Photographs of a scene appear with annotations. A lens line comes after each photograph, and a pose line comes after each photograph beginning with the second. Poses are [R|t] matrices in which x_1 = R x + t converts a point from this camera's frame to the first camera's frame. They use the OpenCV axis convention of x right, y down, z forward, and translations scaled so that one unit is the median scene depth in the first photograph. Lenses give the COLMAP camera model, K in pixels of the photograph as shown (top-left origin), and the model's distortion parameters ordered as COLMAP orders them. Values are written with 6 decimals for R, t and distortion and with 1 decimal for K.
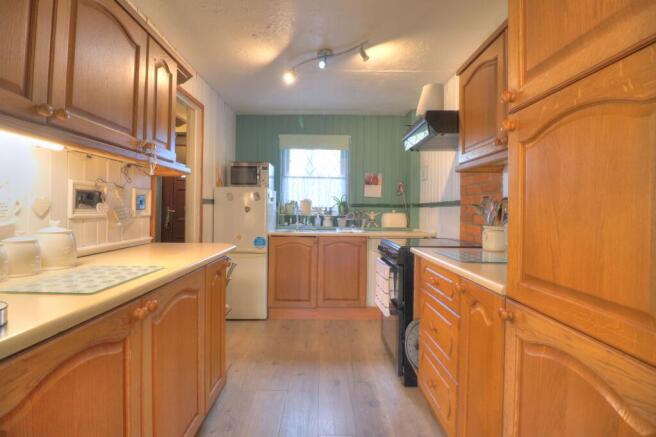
lens RADIAL K [[309.1, 0, 317.1], [0, 309.1, 204.7], [0, 0, 1]] dist [-0.019478, -0.000785]
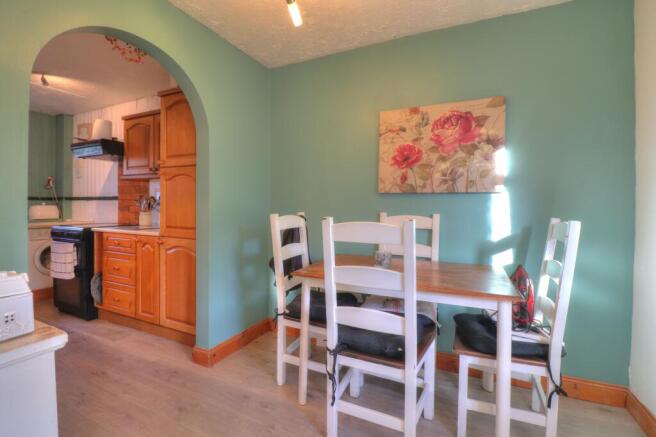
lens RADIAL K [[309.1, 0, 326.9], [0, 309.1, 212.6], [0, 0, 1]] dist [-0.019478, -0.000785]
pose [[0.434291, -0.029025, 0.900305, -0.510266], [-0.019912, 0.998927, 0.041810, -0.021583], [-0.900553, -0.036084, 0.433247, -0.647324]]
